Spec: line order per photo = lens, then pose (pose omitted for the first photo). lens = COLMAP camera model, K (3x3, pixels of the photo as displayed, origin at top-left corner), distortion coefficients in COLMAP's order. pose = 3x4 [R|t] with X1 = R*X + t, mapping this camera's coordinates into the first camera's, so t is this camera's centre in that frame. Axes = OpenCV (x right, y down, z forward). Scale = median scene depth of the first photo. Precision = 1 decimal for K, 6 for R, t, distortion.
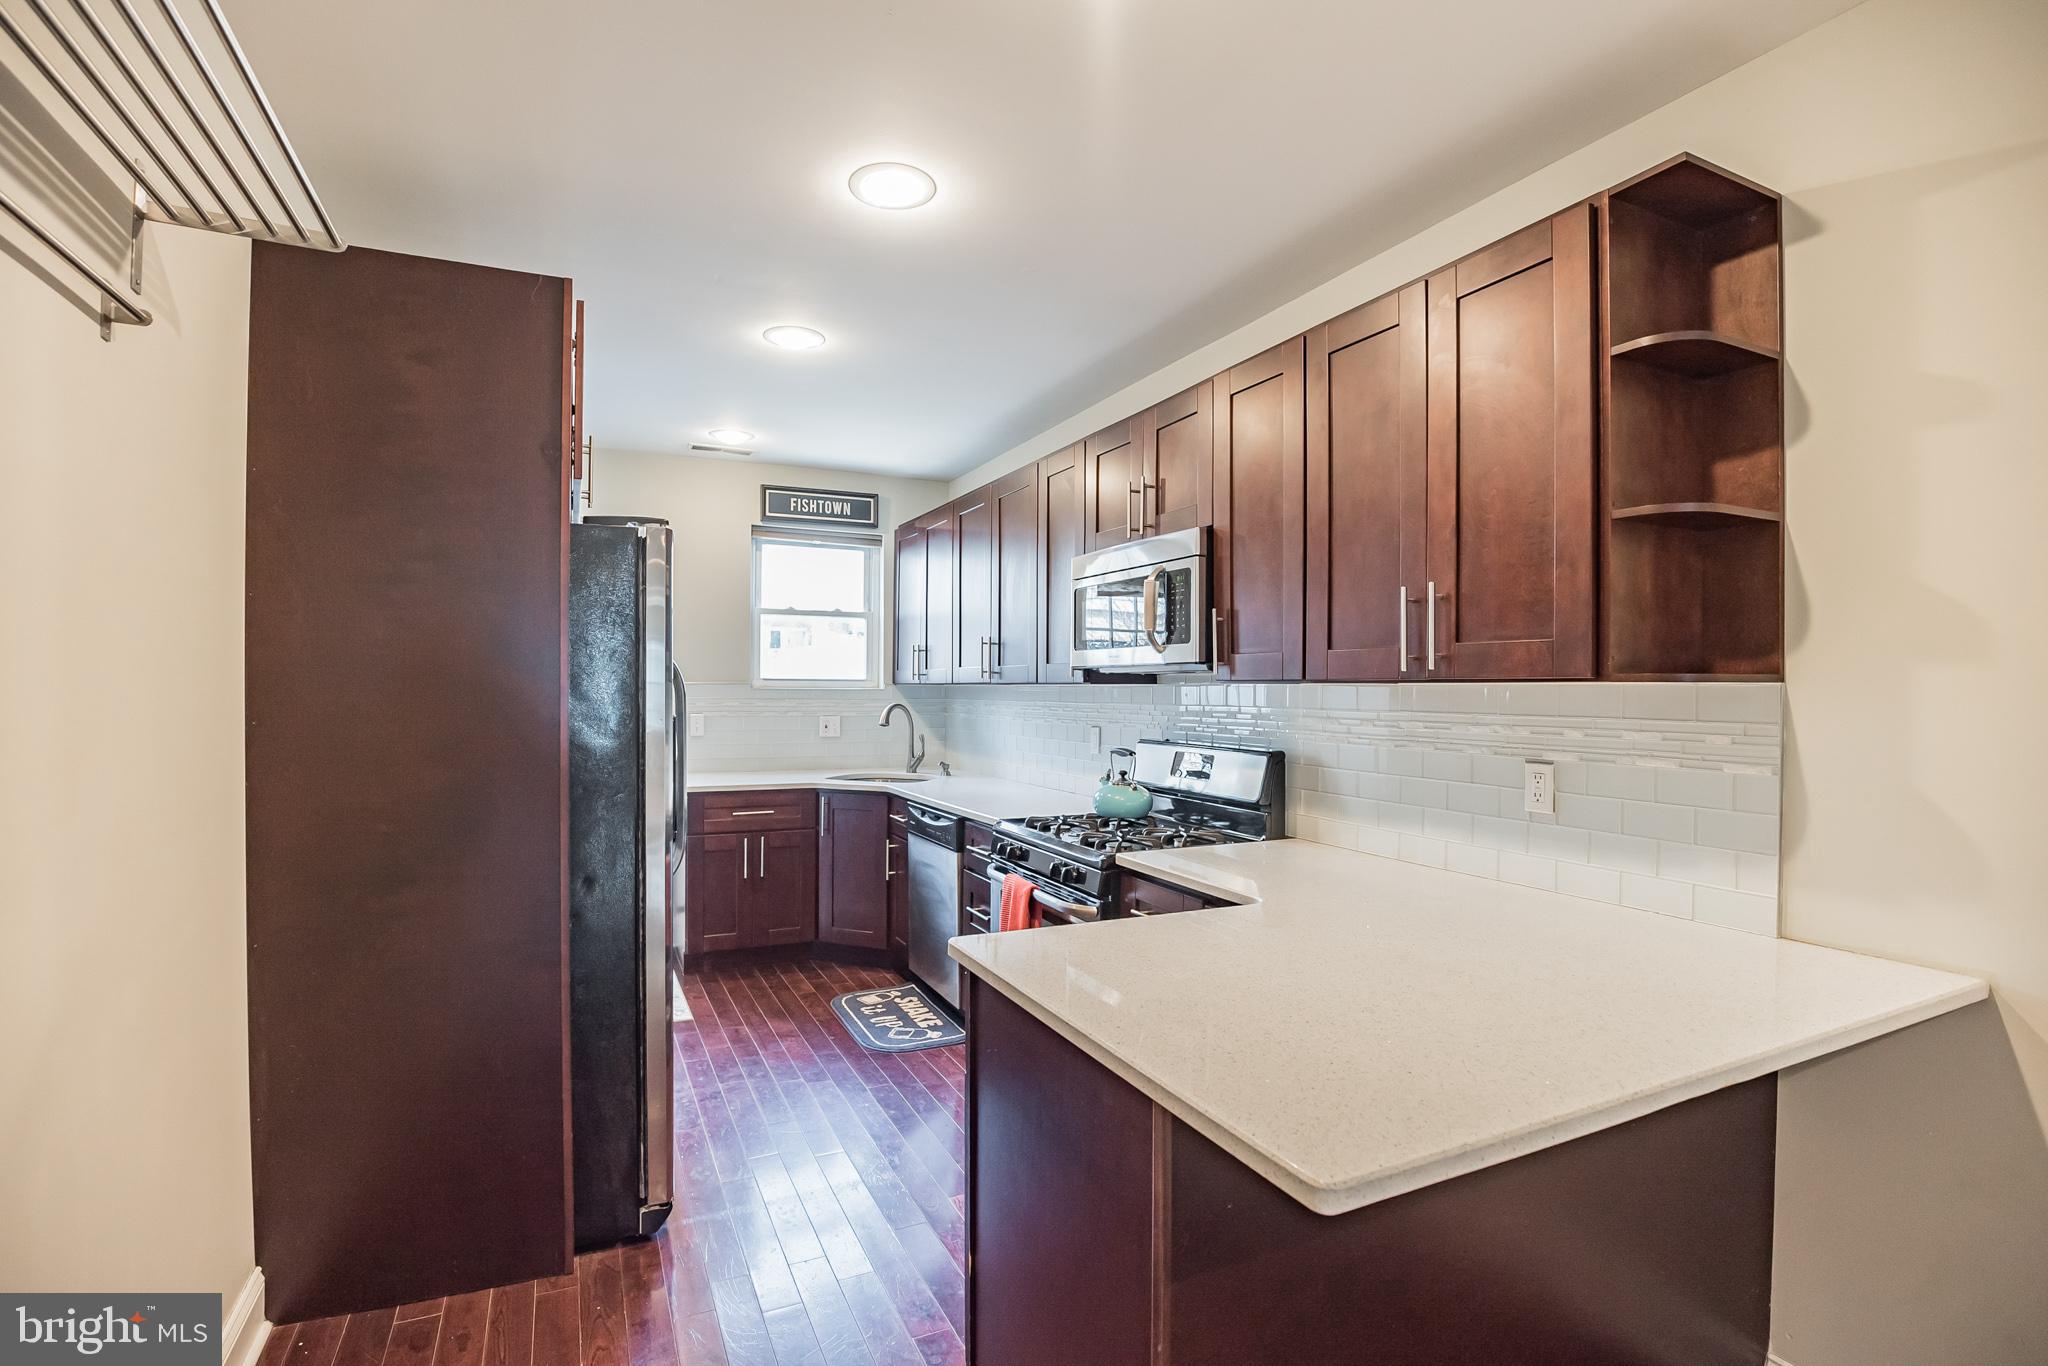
lens RADIAL K [[944.2, 0, 1020.6], [0, 944.2, 706.3], [0, 0, 1]] dist [-0.015379, -0.000128]
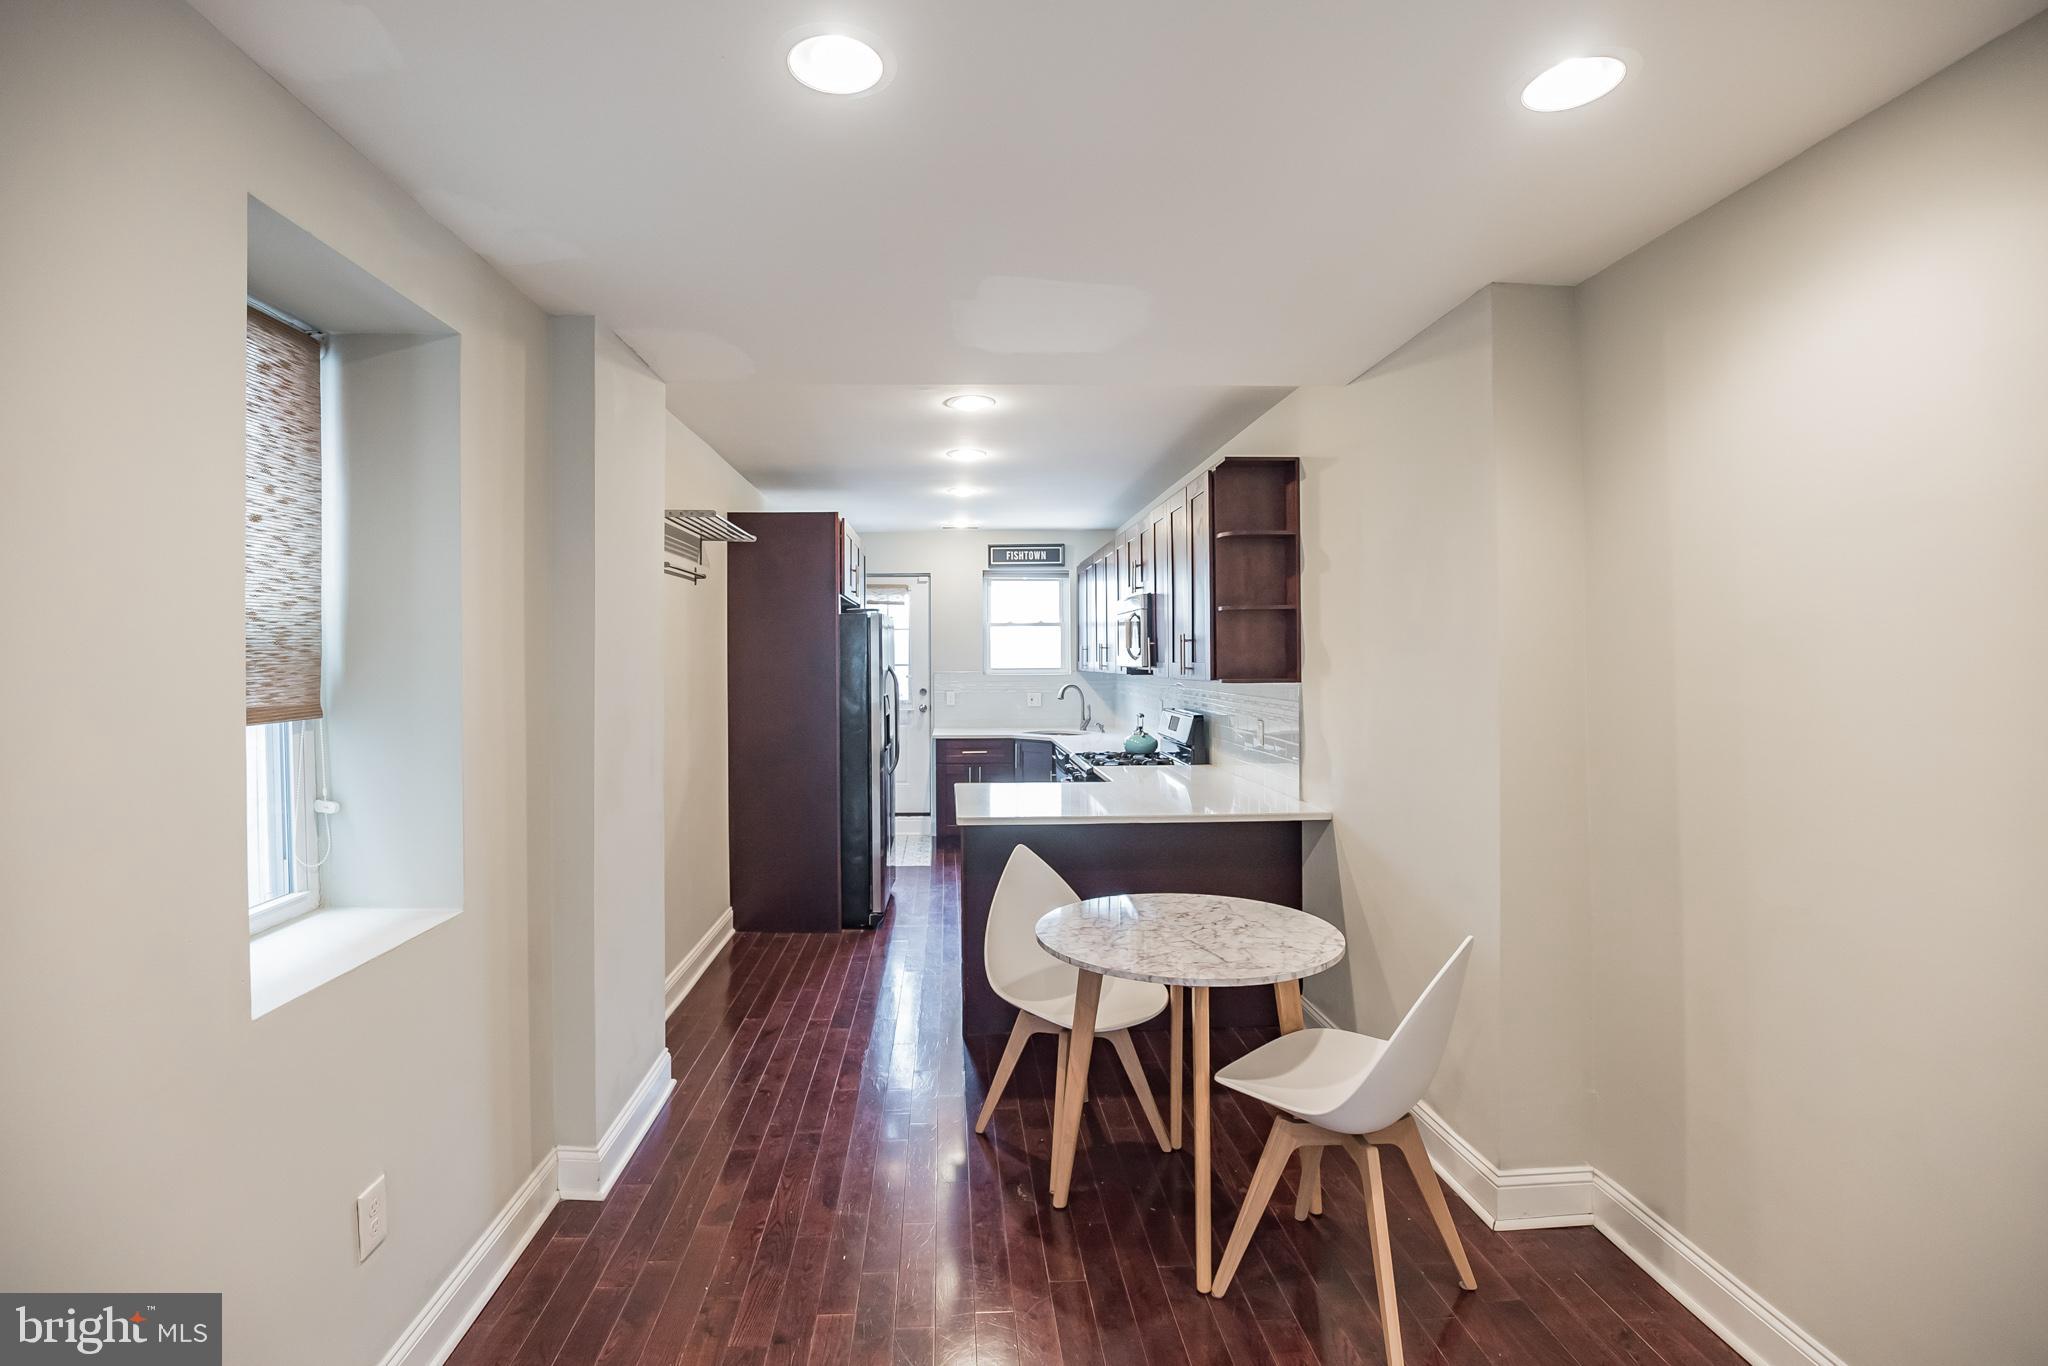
lens RADIAL K [[938.0, 0, 991.1], [0, 938.0, 672.8], [0, 0, 1]] dist [-0.022833, 0.000098]
pose [[0.920571, -0.008634, -0.390480, 0.459433], [0.006914, 0.999959, -0.005810, -0.018756], [0.390514, 0.002649, 0.920593, -0.588778]]
